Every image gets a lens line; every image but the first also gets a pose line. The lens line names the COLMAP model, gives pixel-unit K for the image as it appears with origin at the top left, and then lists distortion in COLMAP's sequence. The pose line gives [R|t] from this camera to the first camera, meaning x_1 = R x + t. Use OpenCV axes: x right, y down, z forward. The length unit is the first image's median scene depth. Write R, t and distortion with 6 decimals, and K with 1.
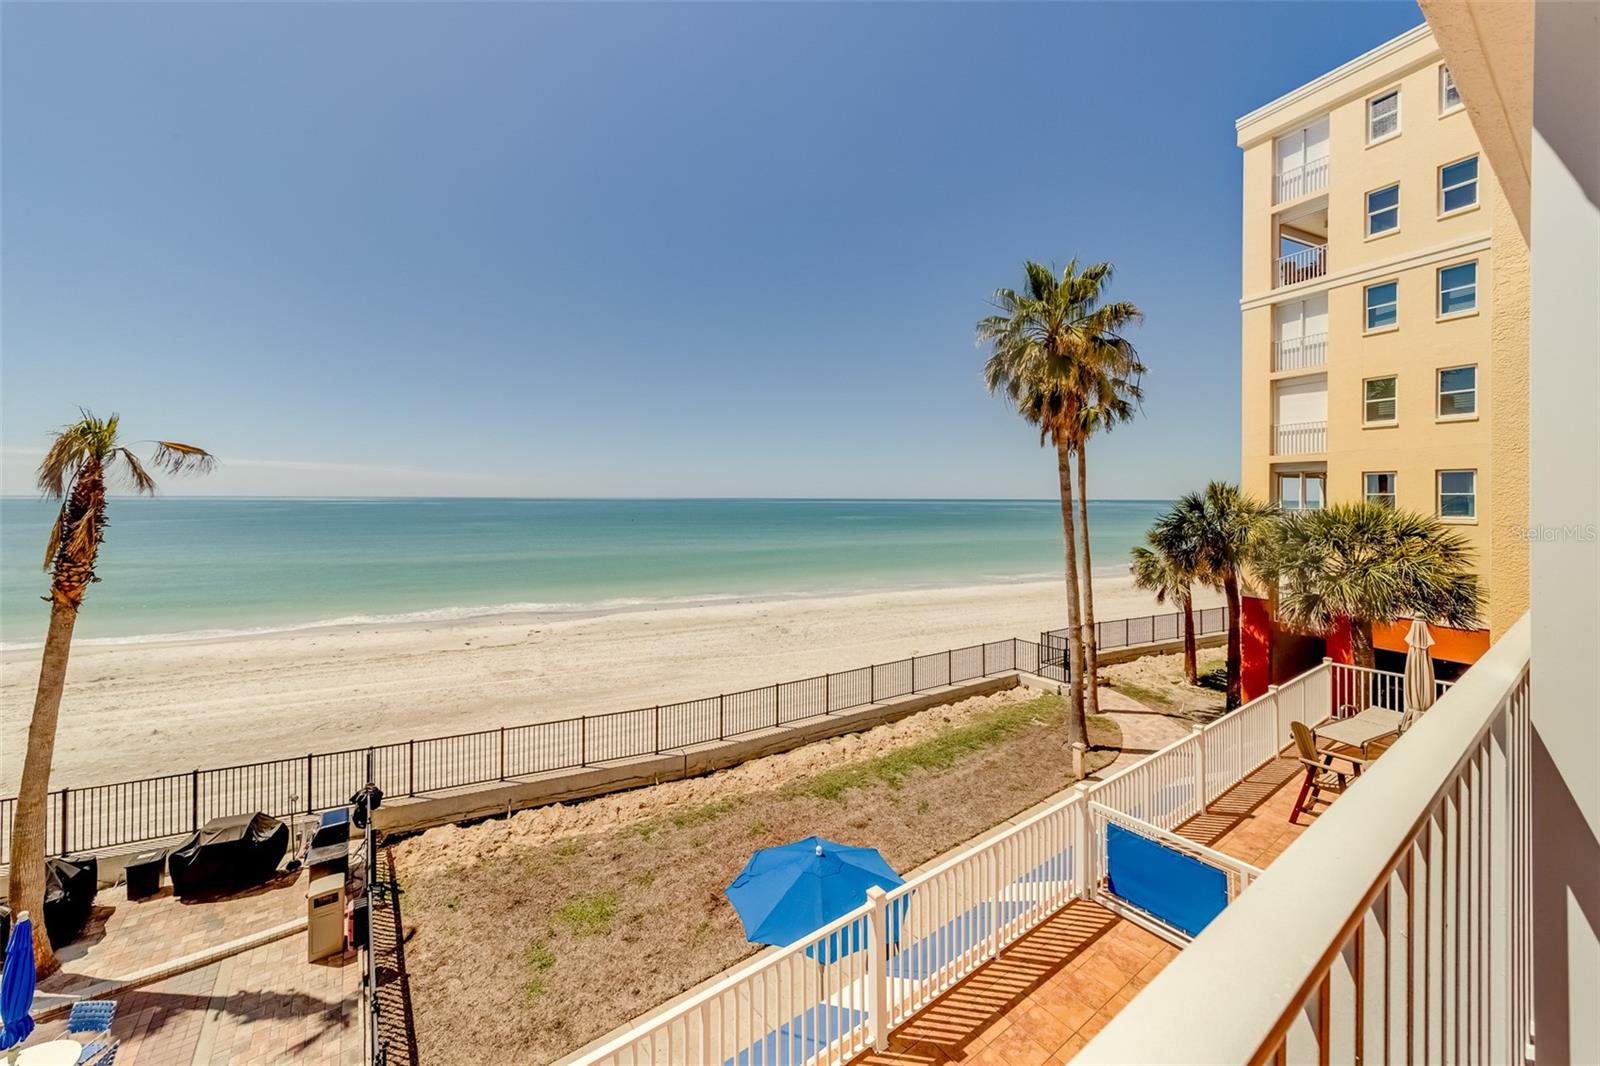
lens RADIAL K [[627.8, 0, 814.3], [0, 627.8, 503.4], [0, 0, 1]] dist [0.012071, -0.001123]
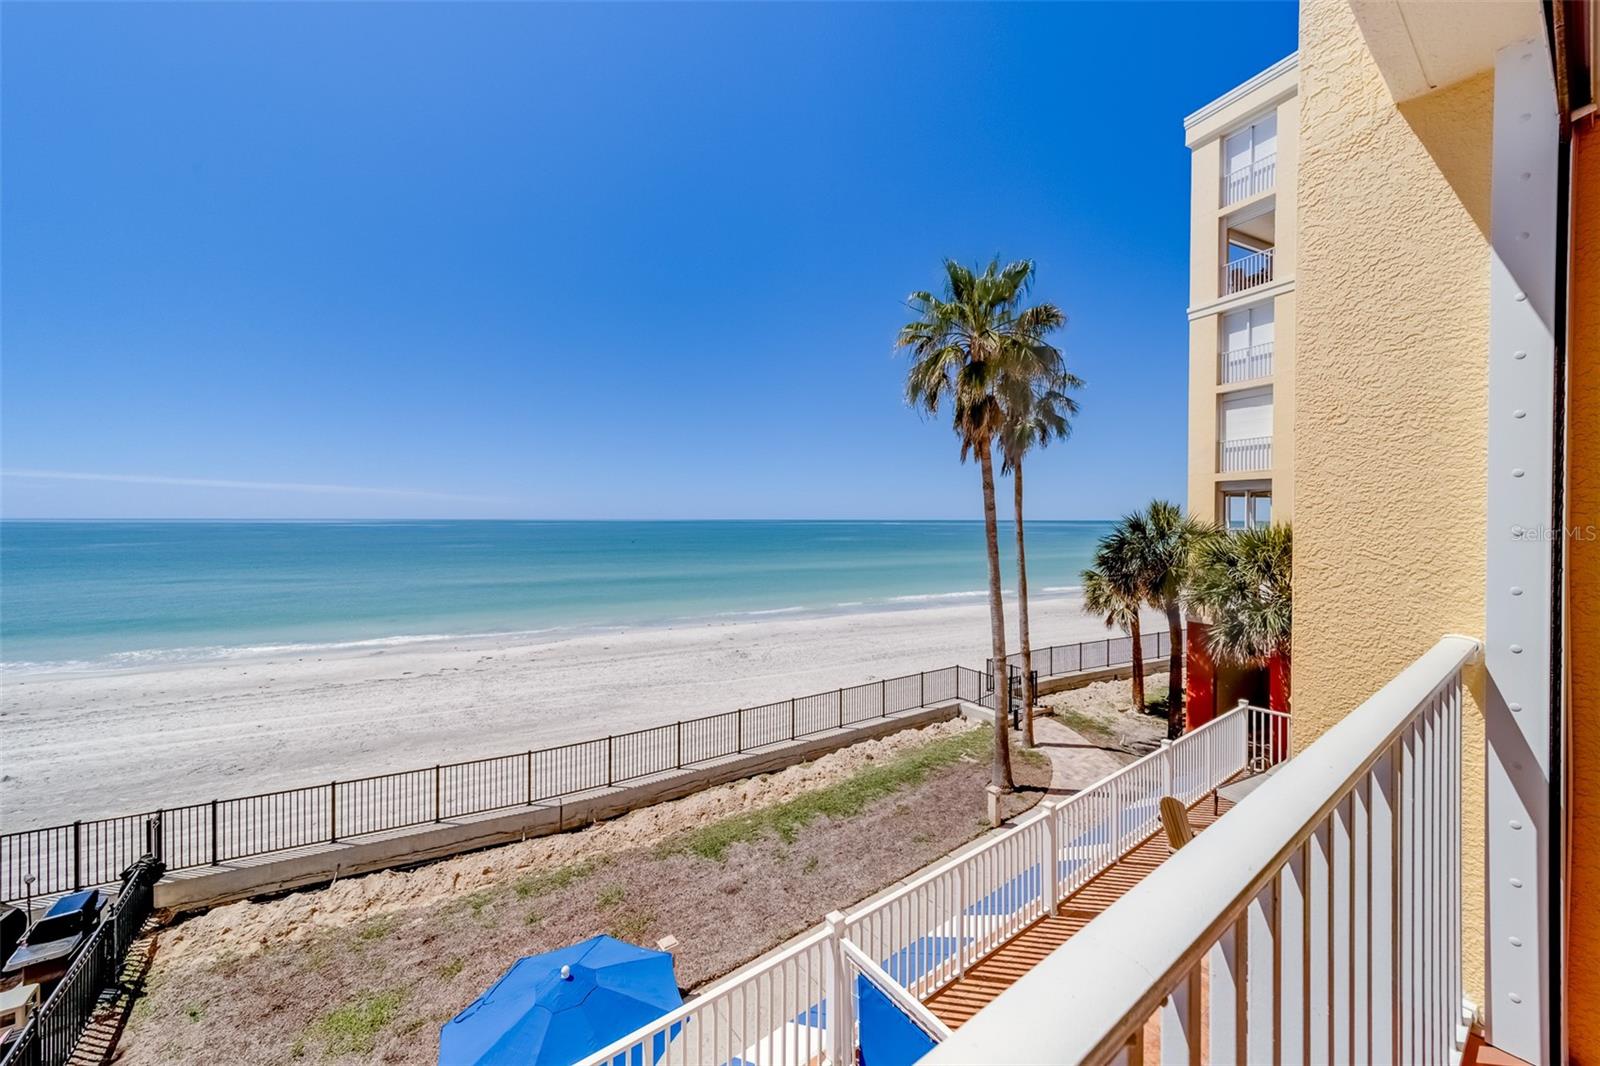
lens RADIAL K [[627.8, 0, 809.4], [0, 627.8, 530.4], [0, 0, 1]] dist [0.012071, -0.001123]
pose [[0.999717, -0.002364, 0.023683, 0.115016], [0.002147, 0.999956, 0.009158, -0.000023], [-0.023703, -0.009105, 0.999678, 0.085979]]
